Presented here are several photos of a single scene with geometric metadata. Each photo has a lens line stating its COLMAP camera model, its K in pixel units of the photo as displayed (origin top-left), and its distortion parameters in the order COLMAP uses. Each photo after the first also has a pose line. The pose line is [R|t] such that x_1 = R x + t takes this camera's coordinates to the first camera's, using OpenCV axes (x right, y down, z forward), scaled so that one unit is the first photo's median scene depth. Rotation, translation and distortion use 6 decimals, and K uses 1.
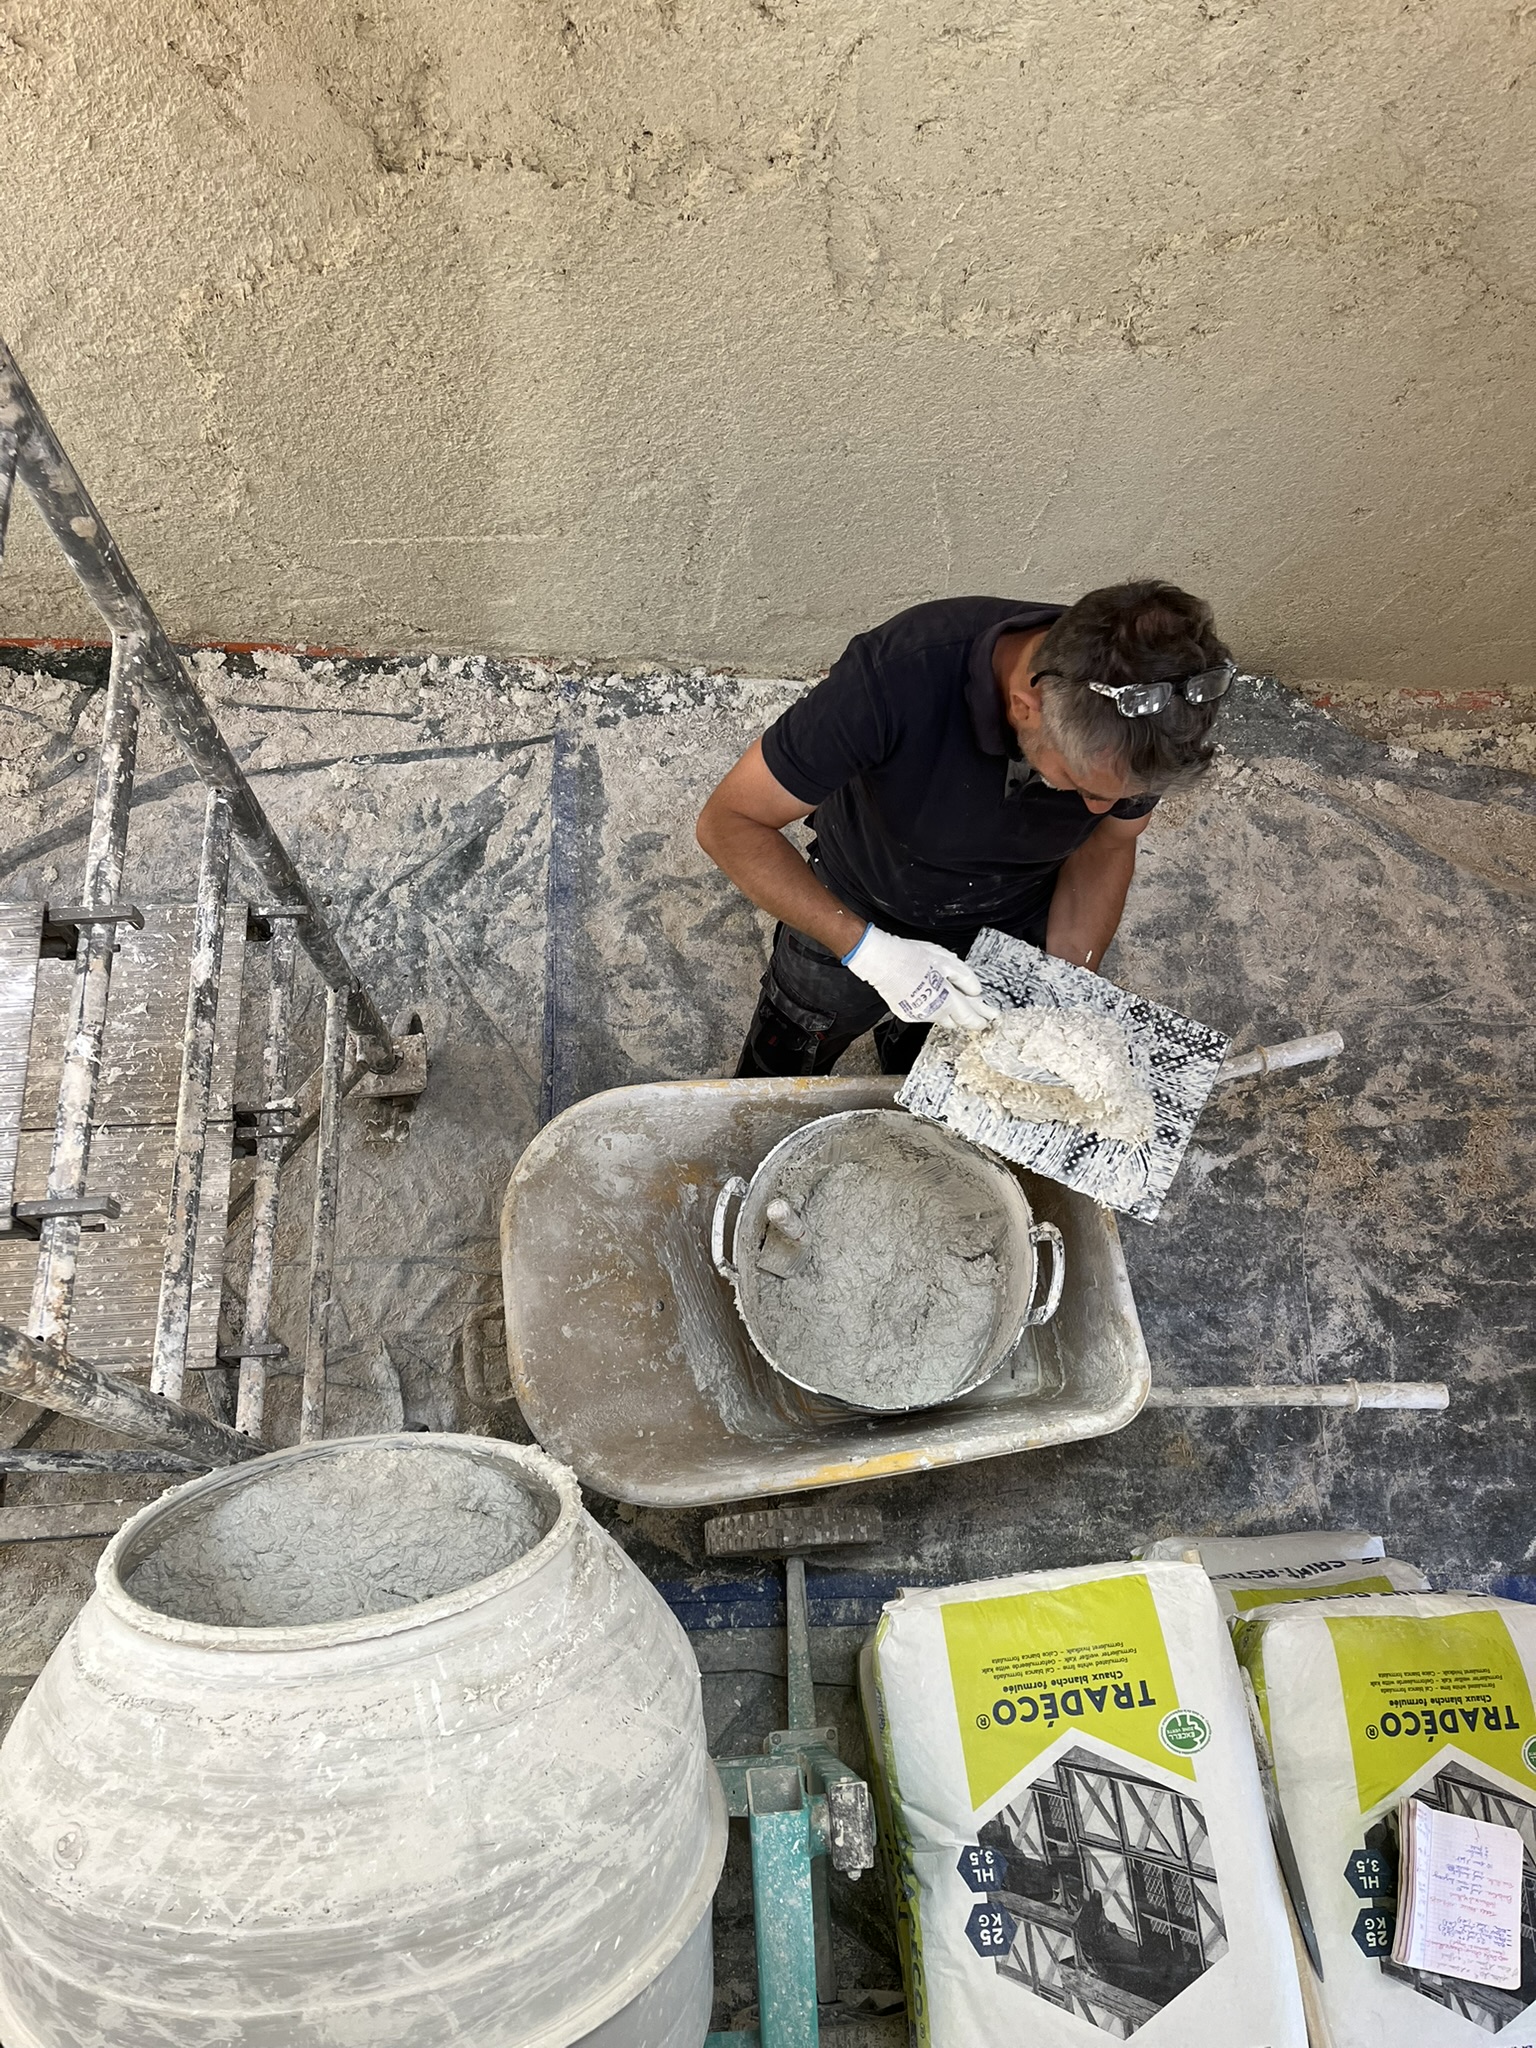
lens RADIAL K [[1562.7, 0, 794.0], [0, 1562.7, 1034.2], [0, 0, 1]] dist [0.061156, -0.085109]
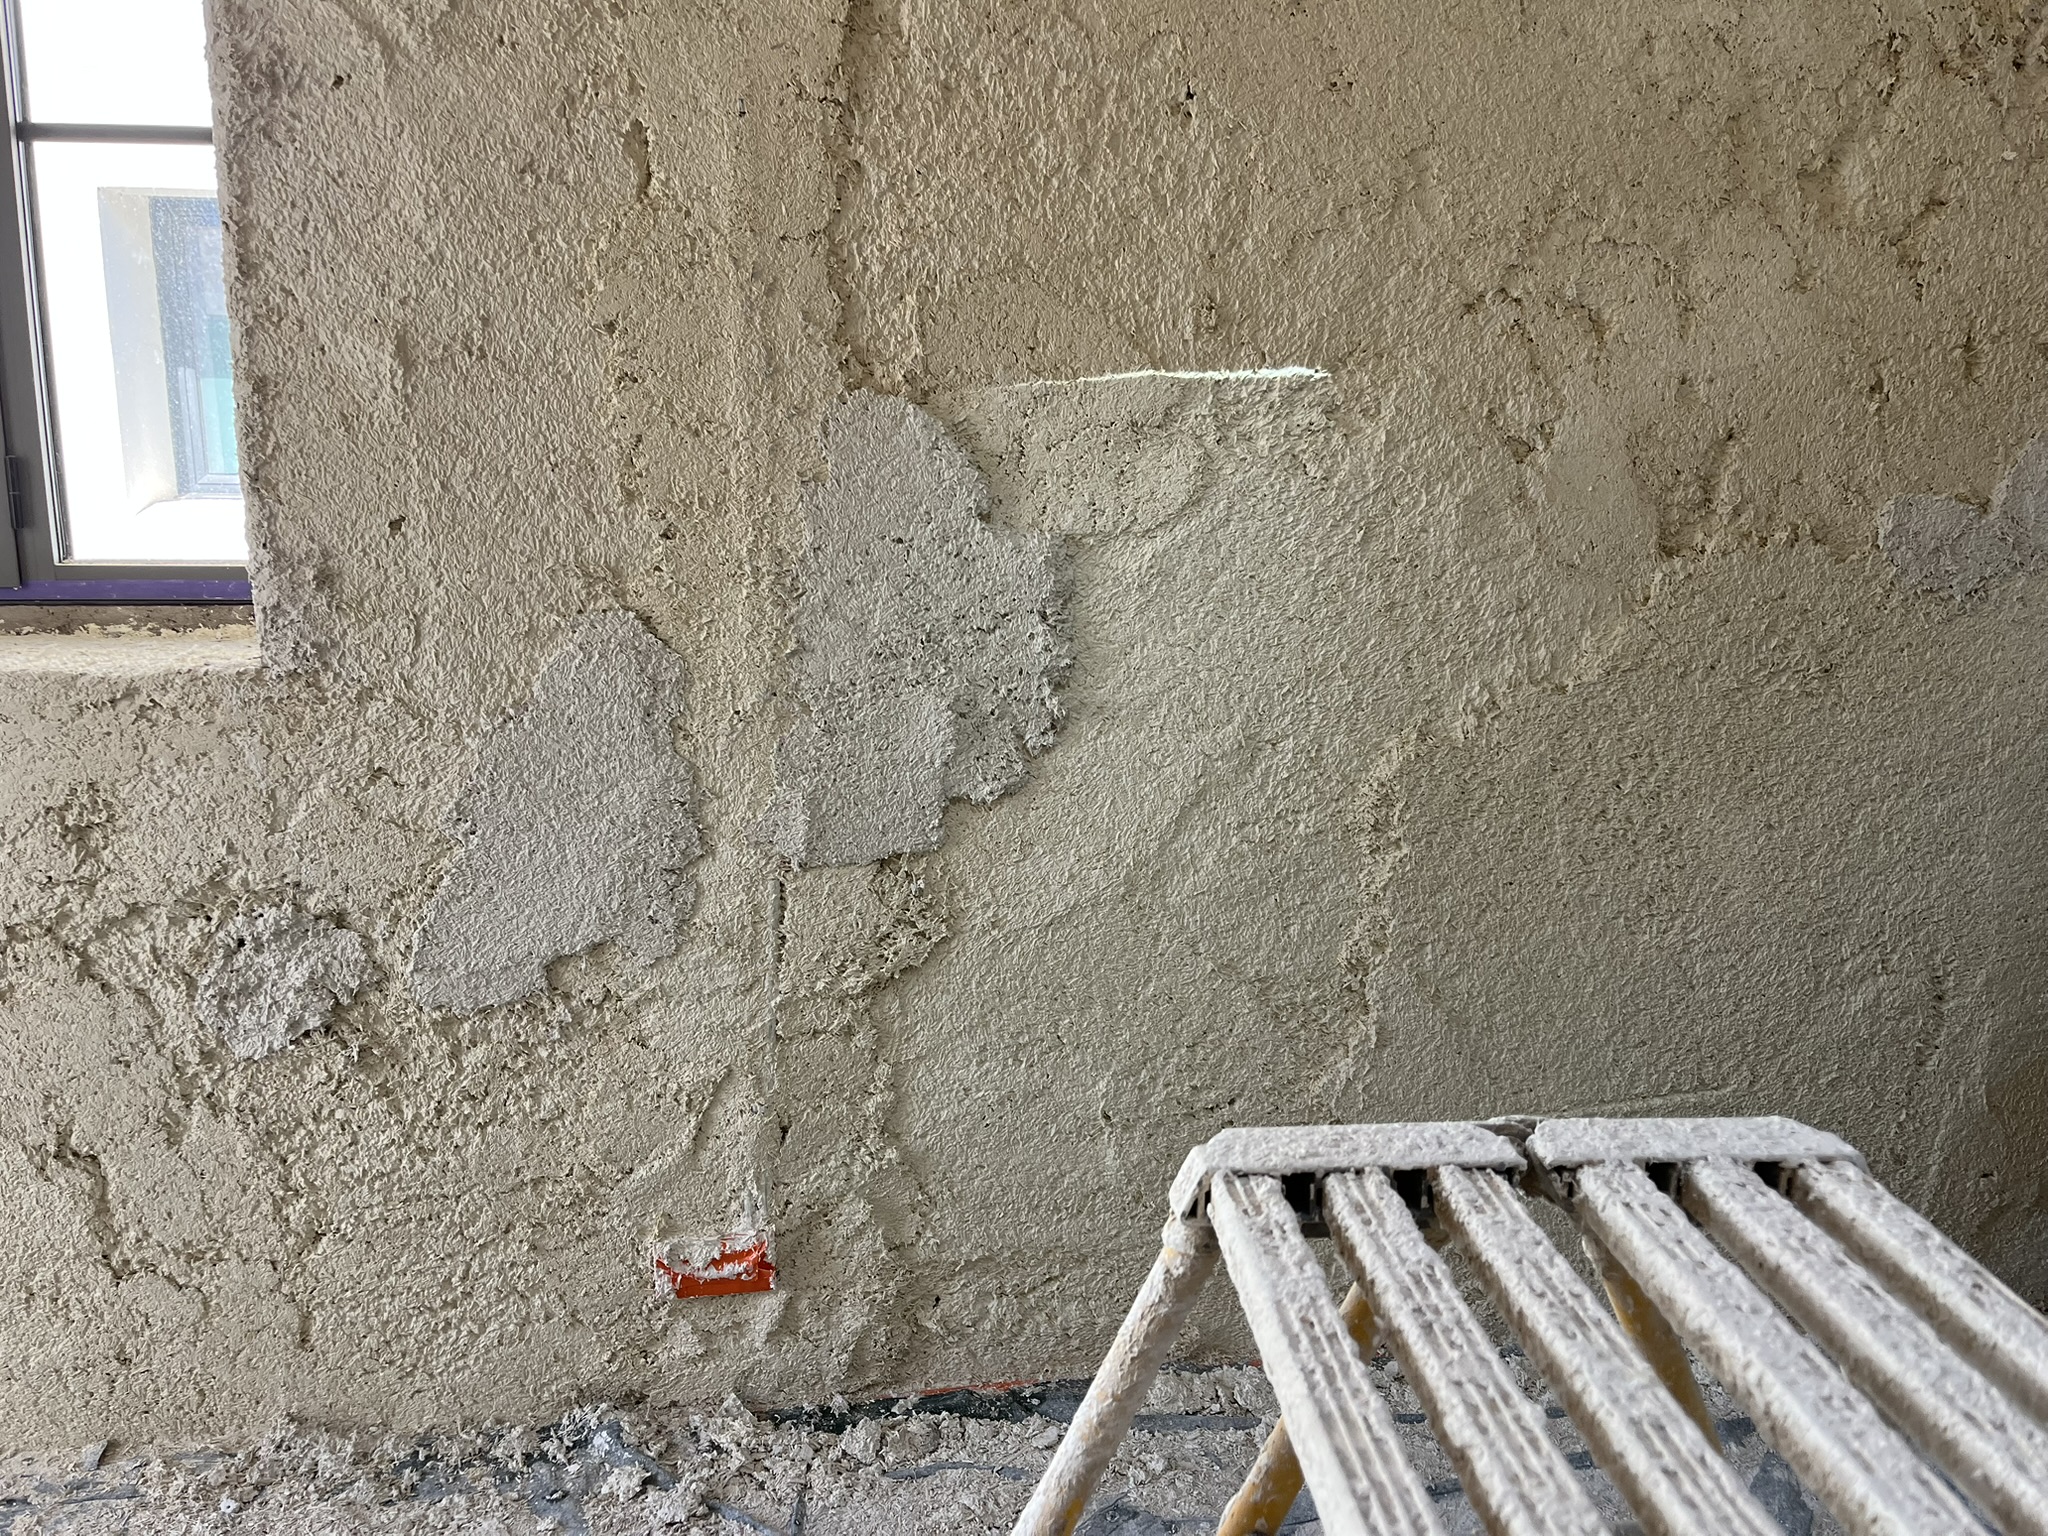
lens RADIAL K [[1562.7, 0, 1031.4], [0, 1562.7, 766.5], [0, 0, 1]] dist [0.061156, -0.085109]
pose [[0.988344, -0.070572, 0.134890, -0.741148], [0.151233, 0.556689, -0.816839, 0.204470], [-0.017446, 0.827718, 0.560874, 0.590959]]
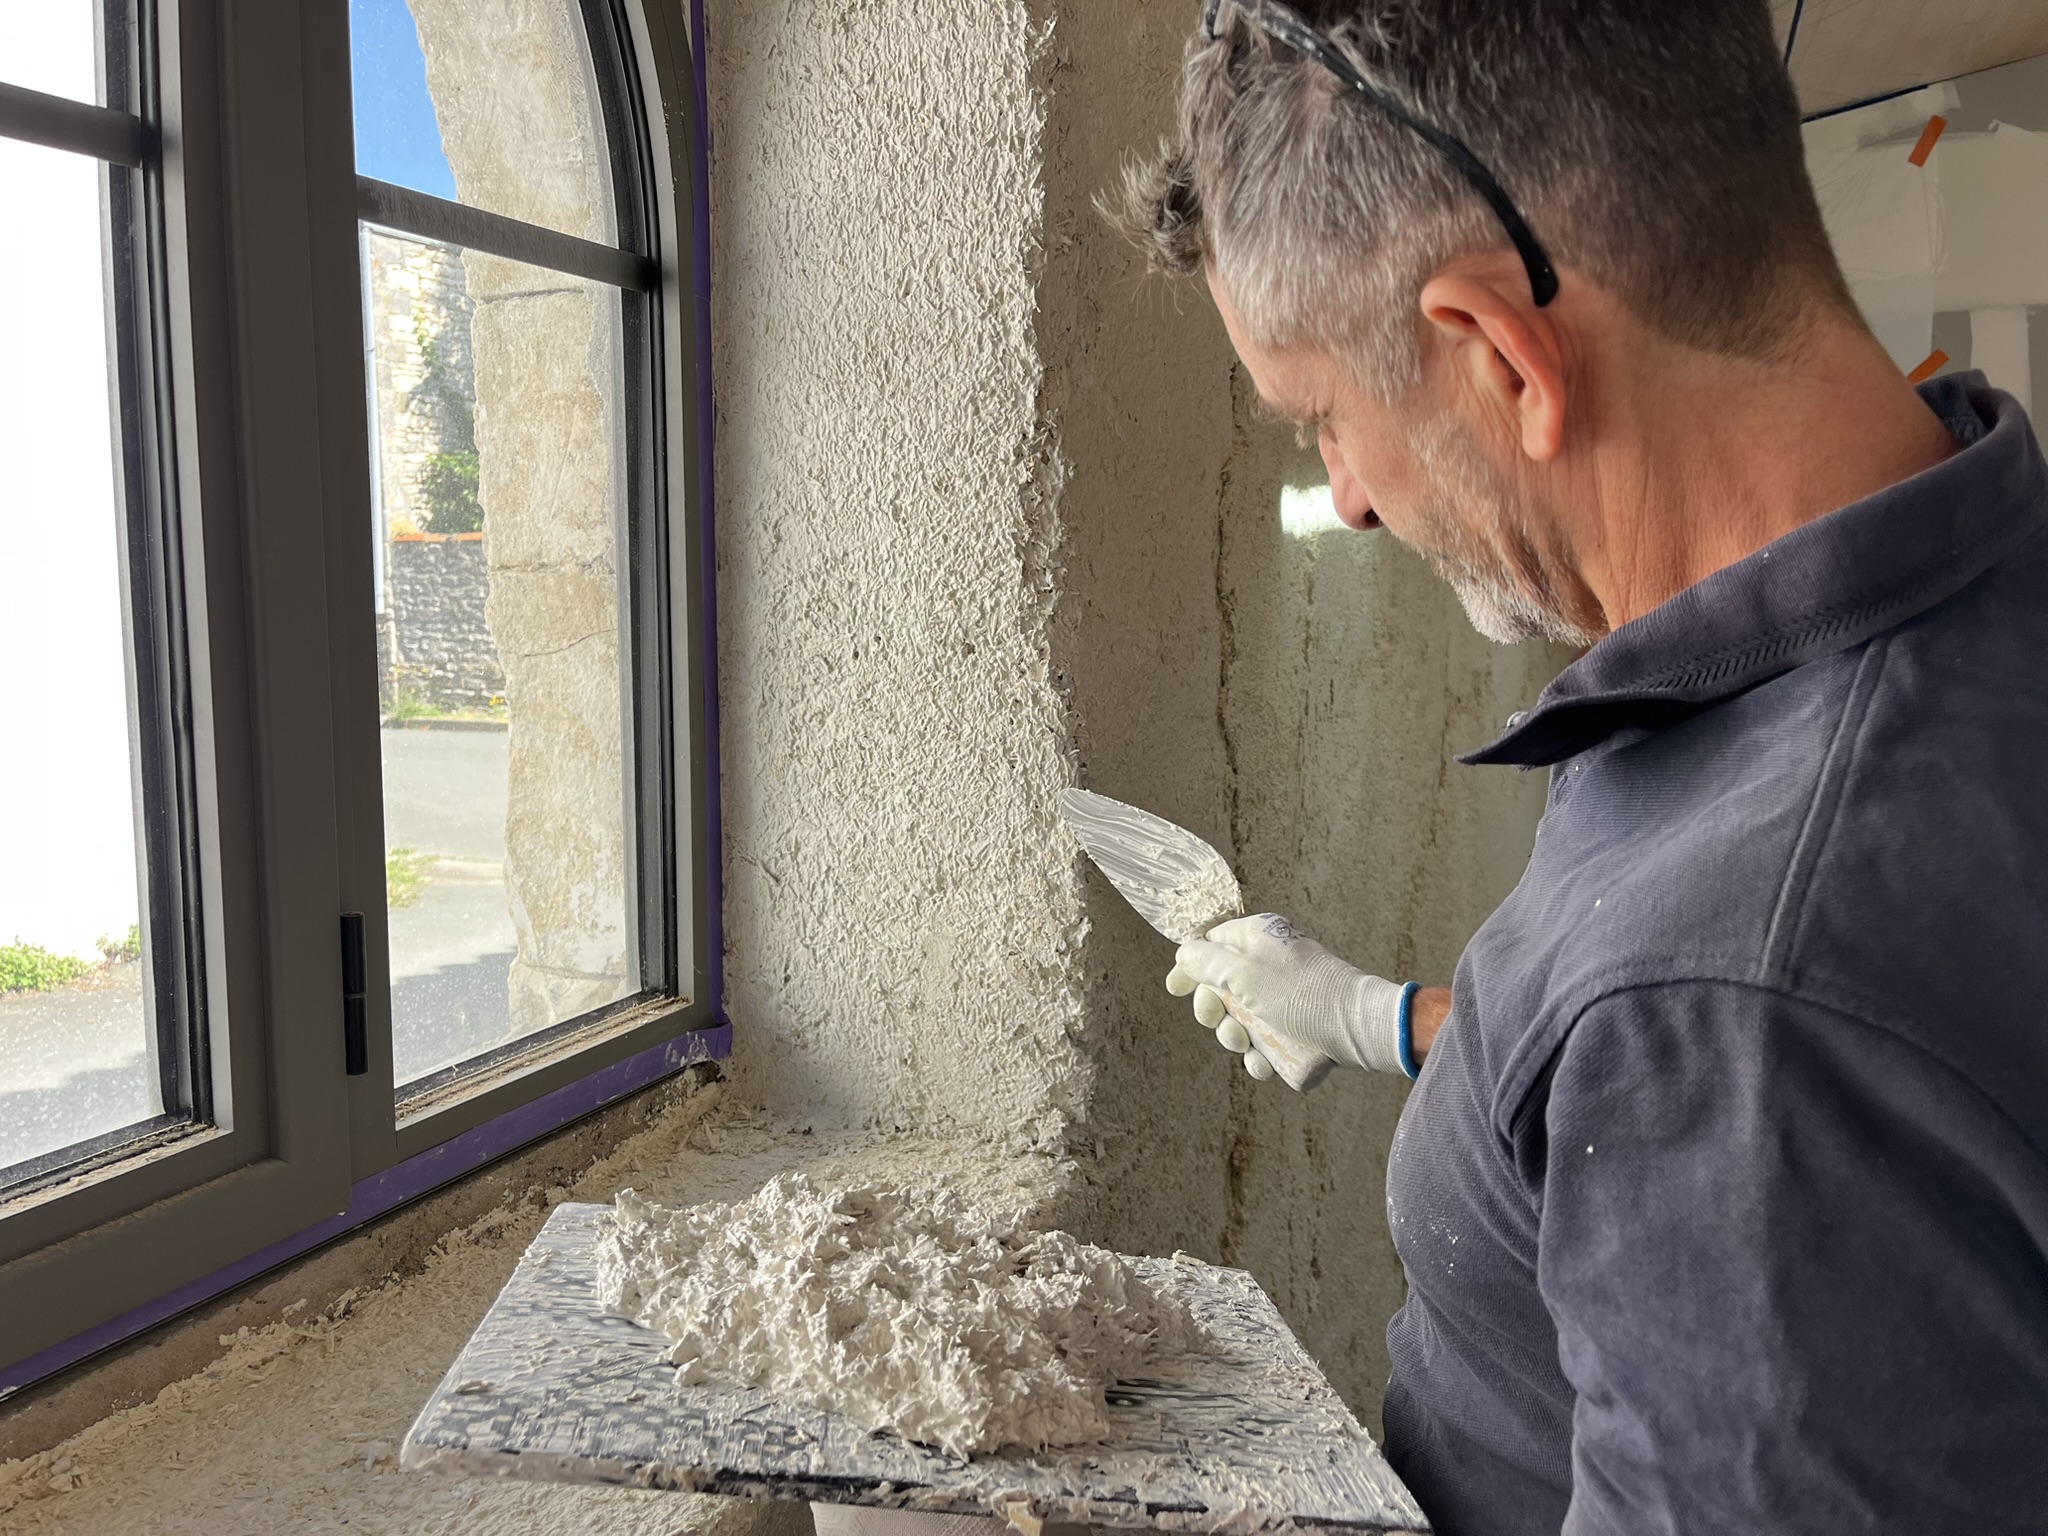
lens RADIAL K [[1562.7, 0, 1029.0], [0, 1562.7, 754.9], [0, 0, 1]] dist [0.061156, -0.085109]
pose [[0.394140, -0.165868, 0.903959, -1.442715], [0.862185, 0.407339, -0.301183, -0.445999], [-0.318261, 0.898088, 0.303557, 0.744469]]
